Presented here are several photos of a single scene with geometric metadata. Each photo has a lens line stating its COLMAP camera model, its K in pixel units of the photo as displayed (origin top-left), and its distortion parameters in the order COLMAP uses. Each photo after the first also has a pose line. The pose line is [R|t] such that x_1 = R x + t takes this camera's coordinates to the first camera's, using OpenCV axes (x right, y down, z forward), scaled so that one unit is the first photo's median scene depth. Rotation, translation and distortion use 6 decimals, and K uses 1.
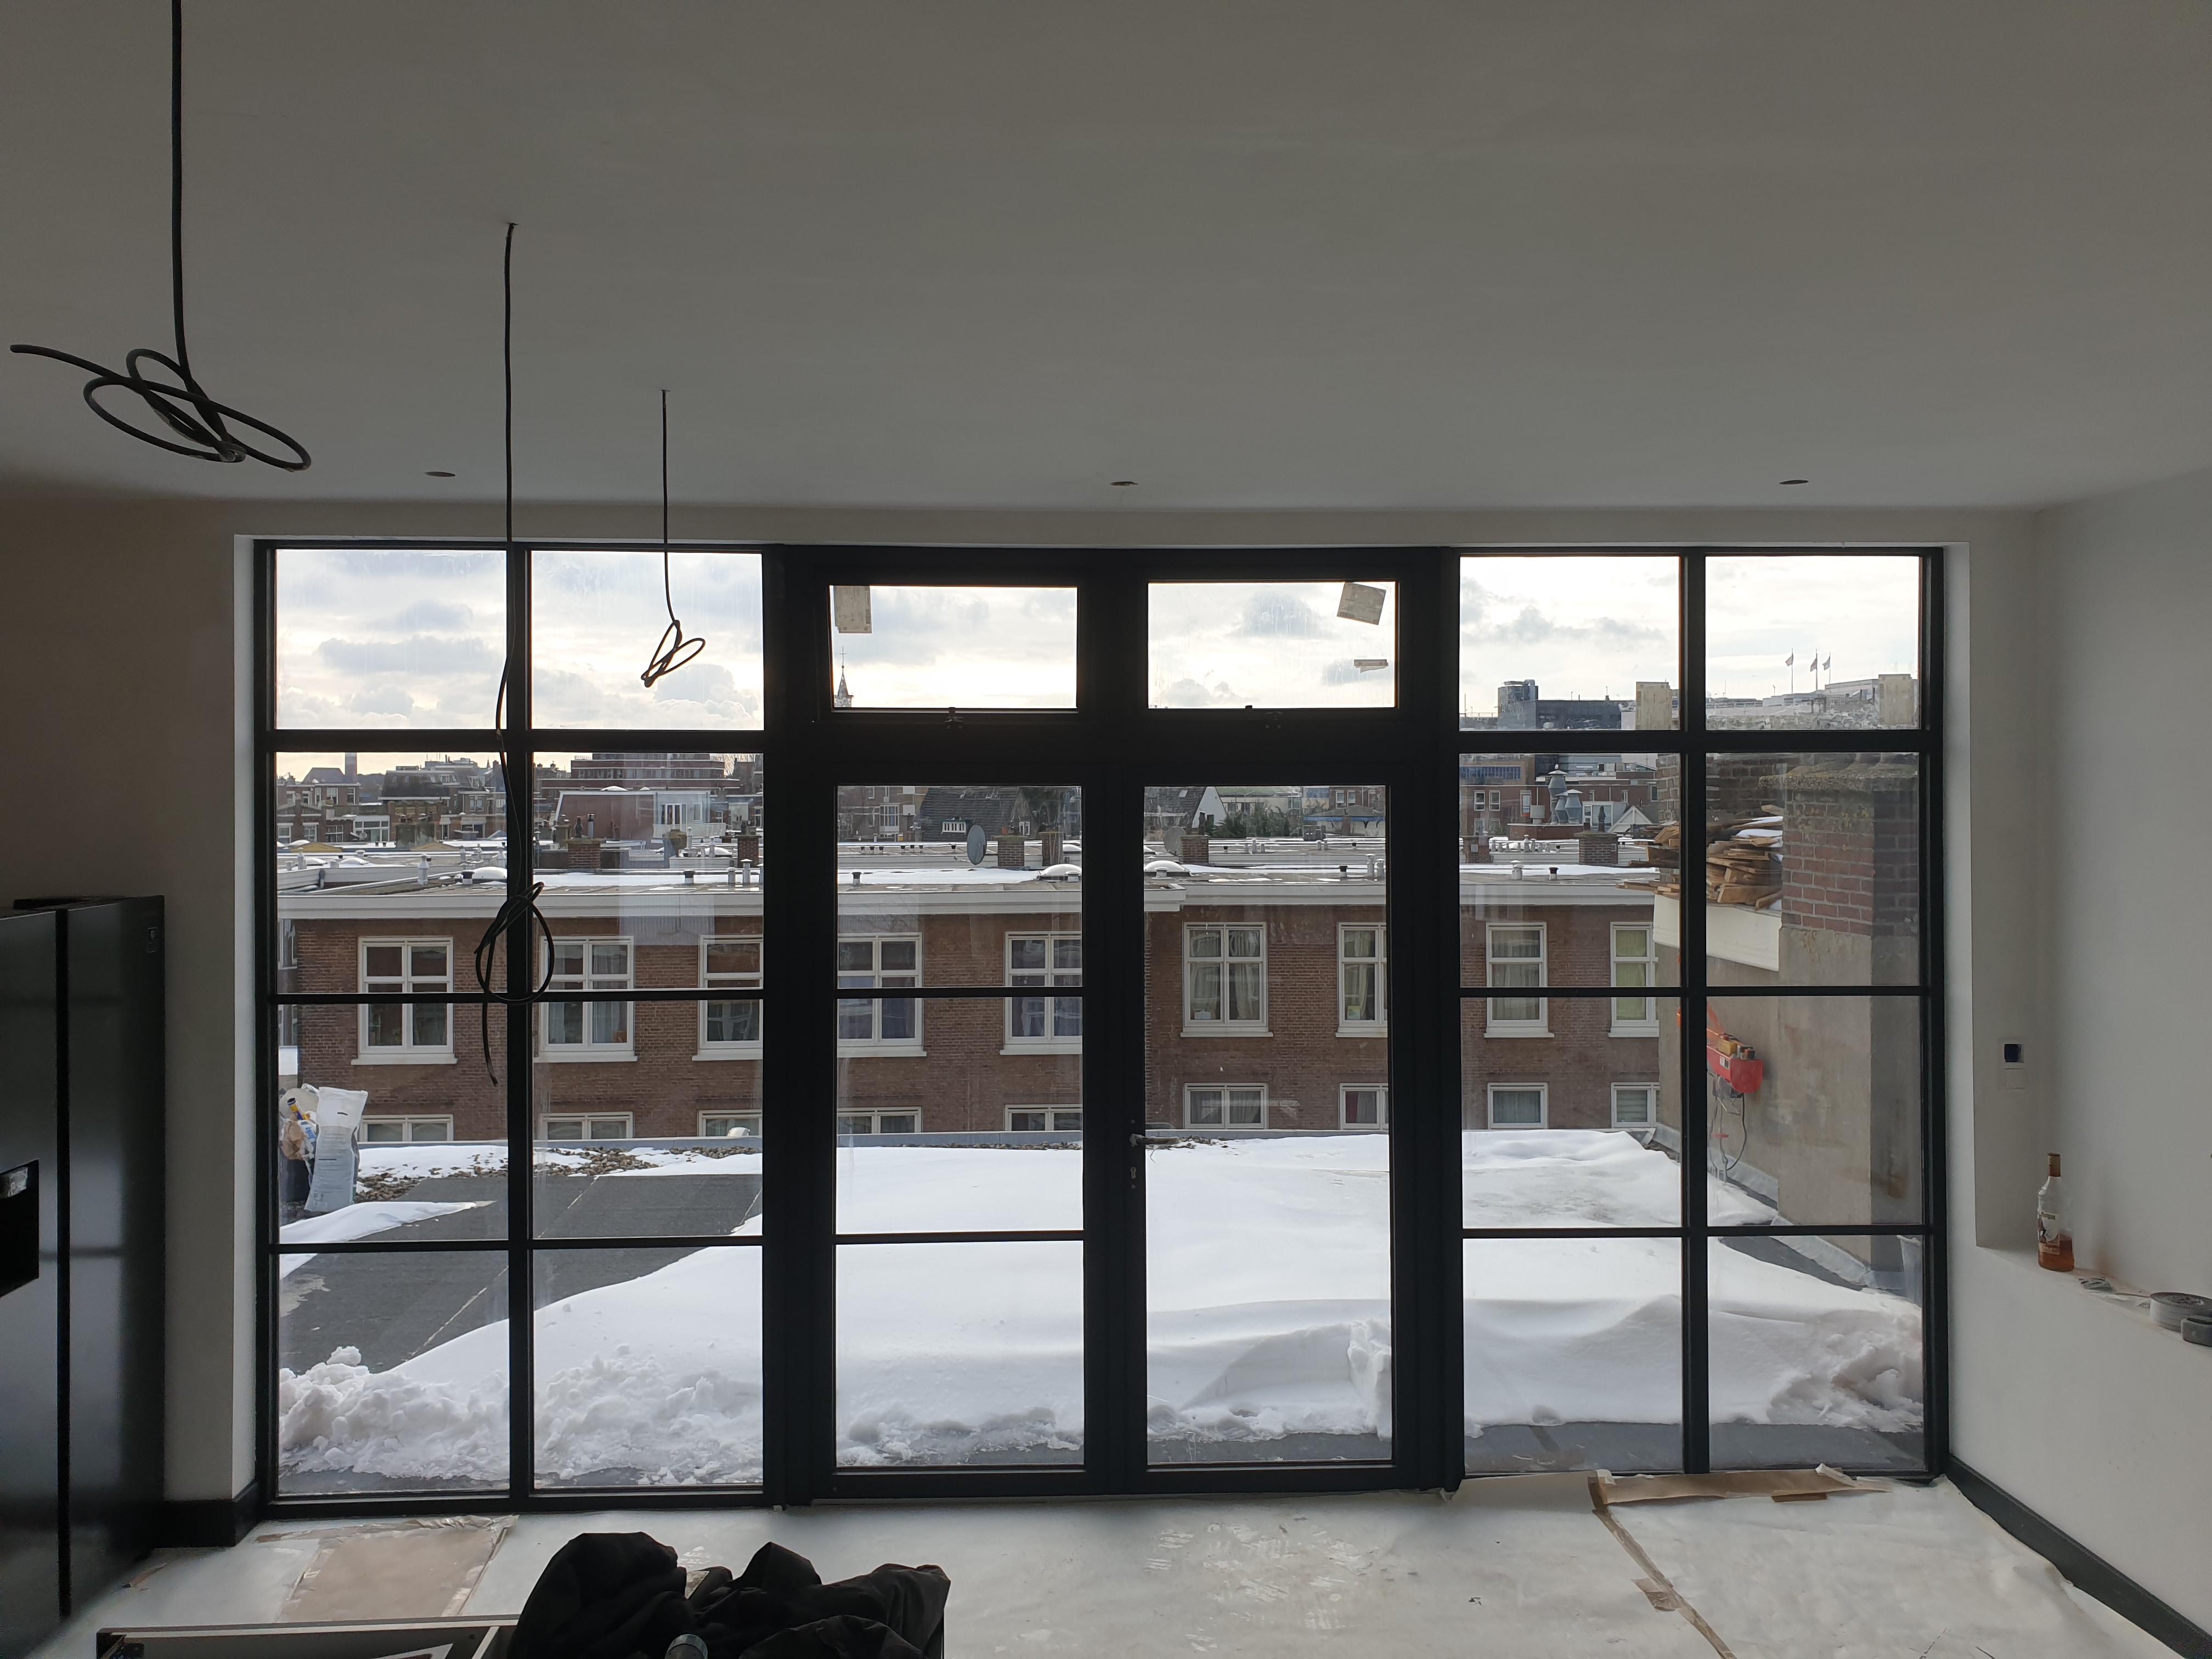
lens RADIAL K [[1767.3, 0, 1106.0], [0, 1767.3, 829.5], [0, 0, 1]] dist [0.005416, 0.010167]
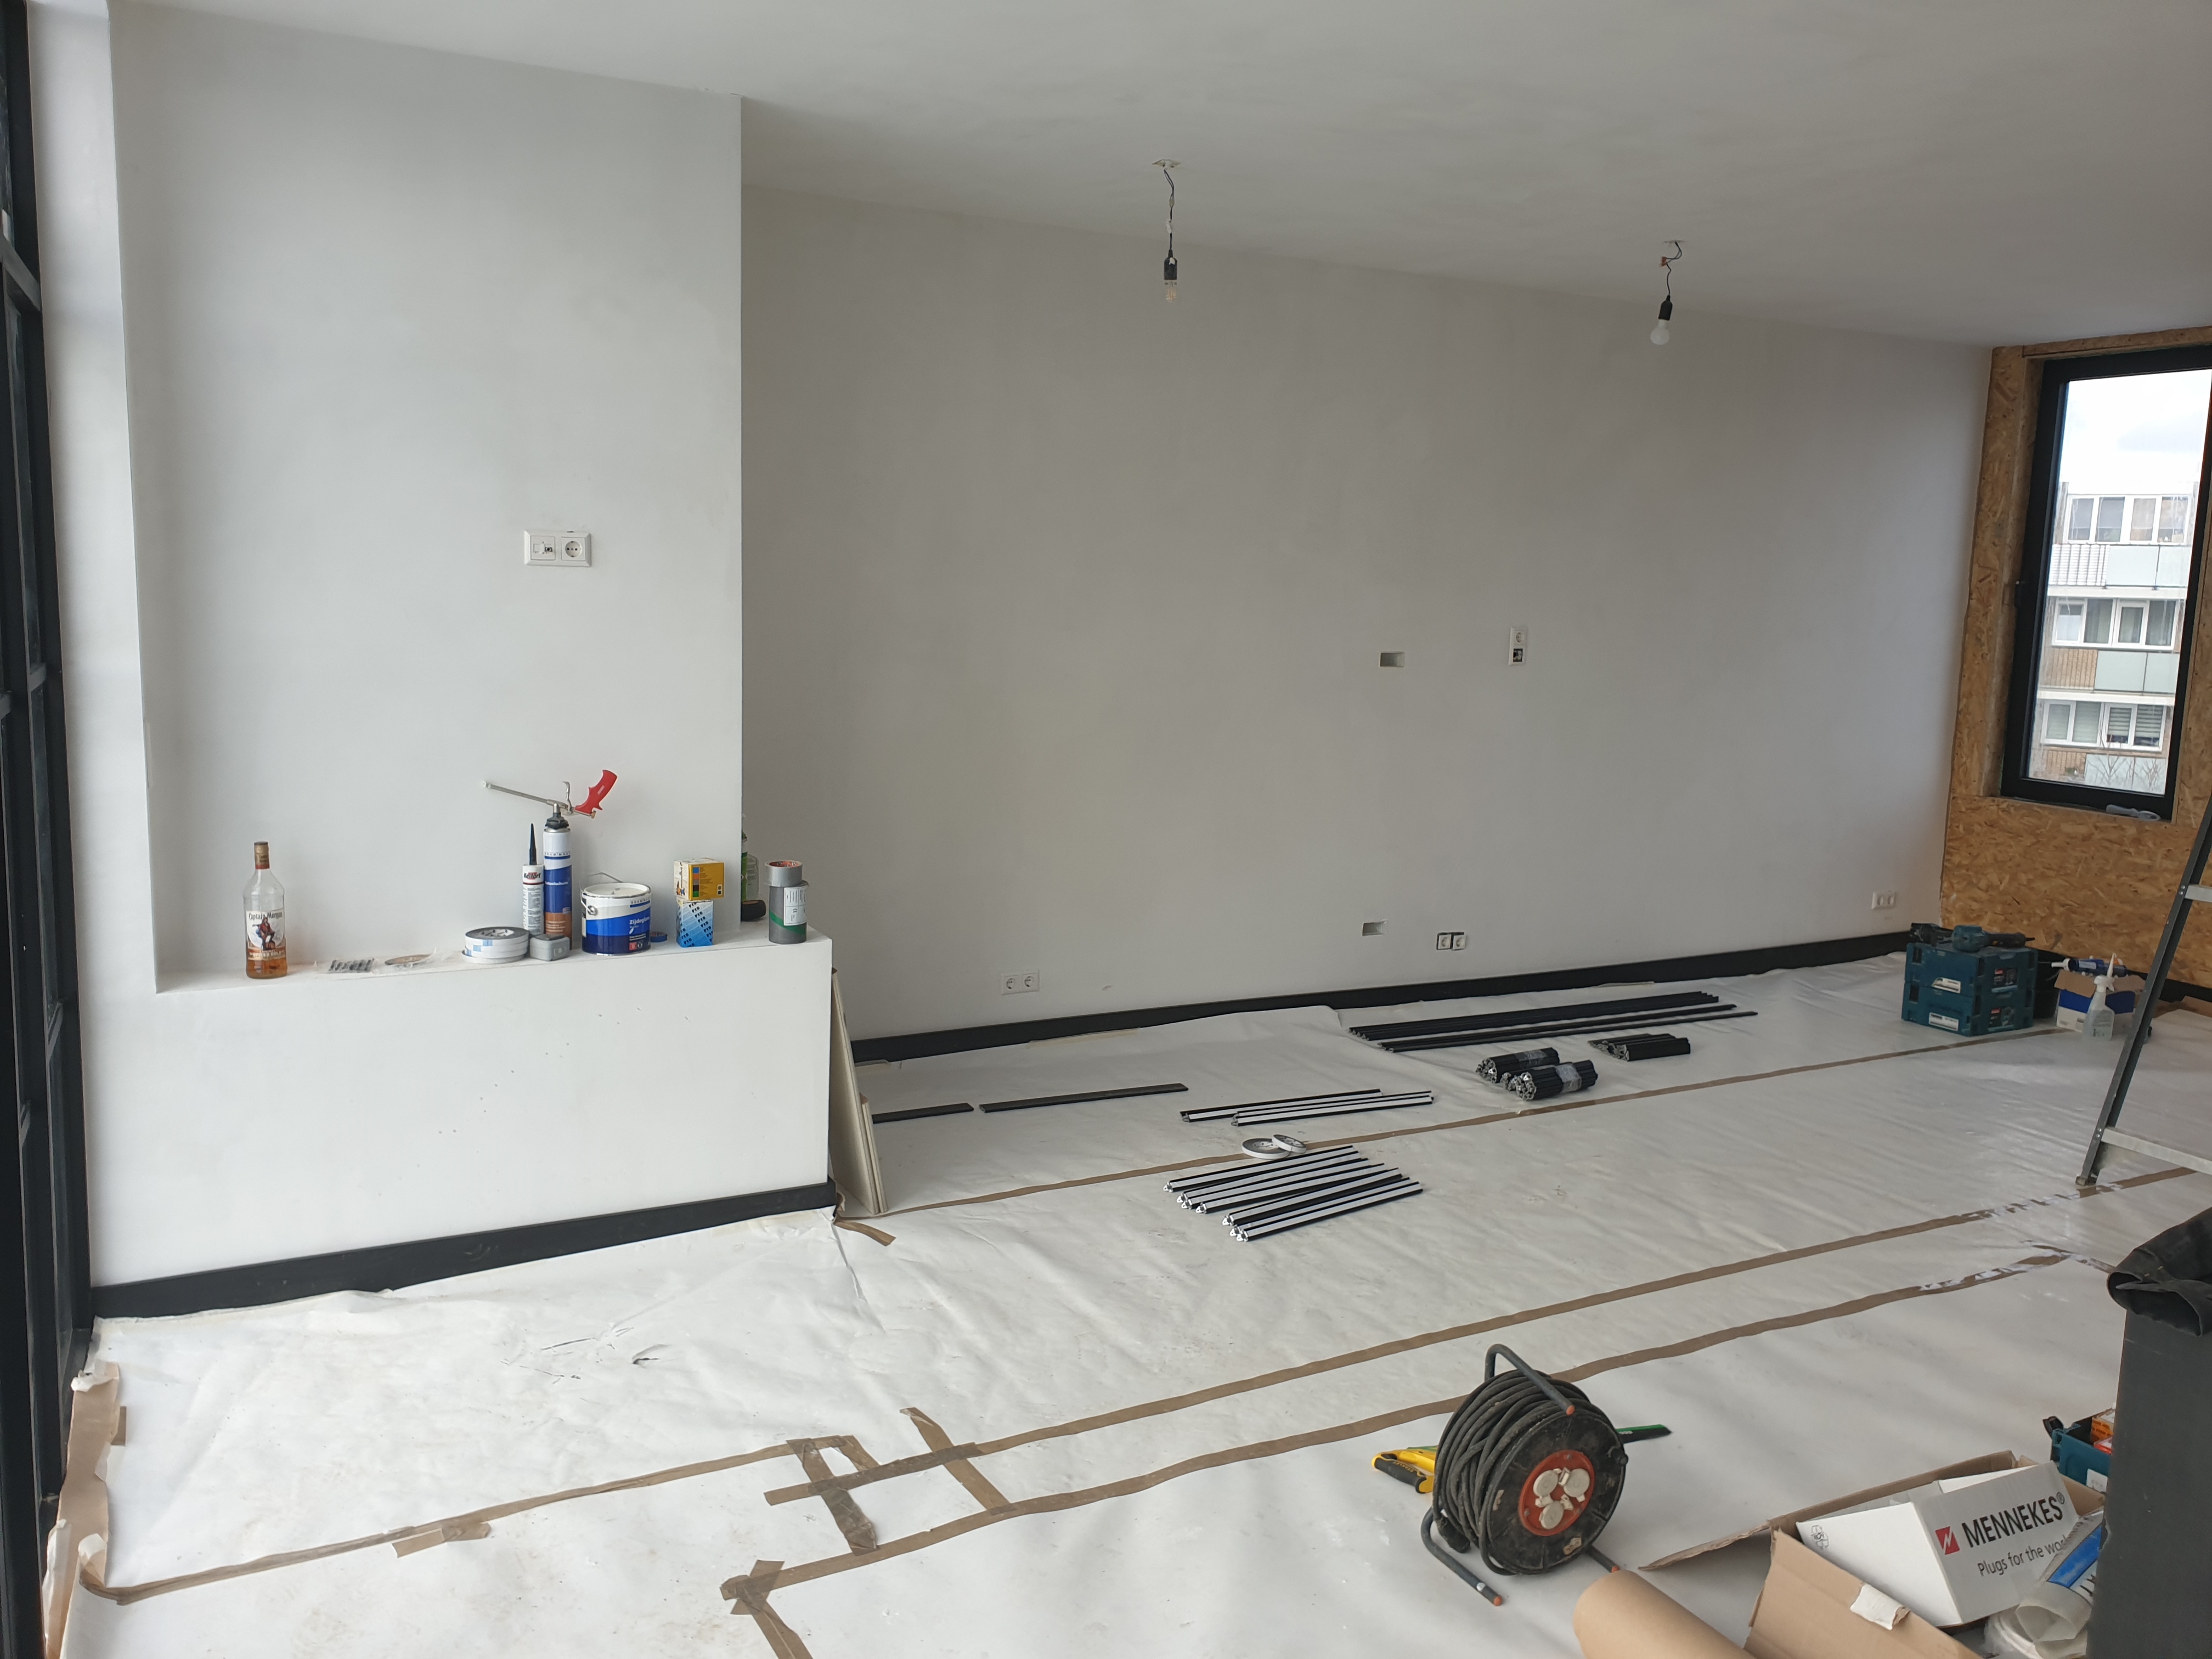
lens RADIAL K [[1767.3, 0, 1106.0], [0, 1767.3, 829.5], [0, 0, 1]] dist [0.005416, 0.010167]
pose [[-0.447725, -0.154488, 0.880724, -0.373368], [-0.032104, 0.987104, 0.156828, 0.036673], [-0.893595, 0.041941, -0.446911, 1.046139]]
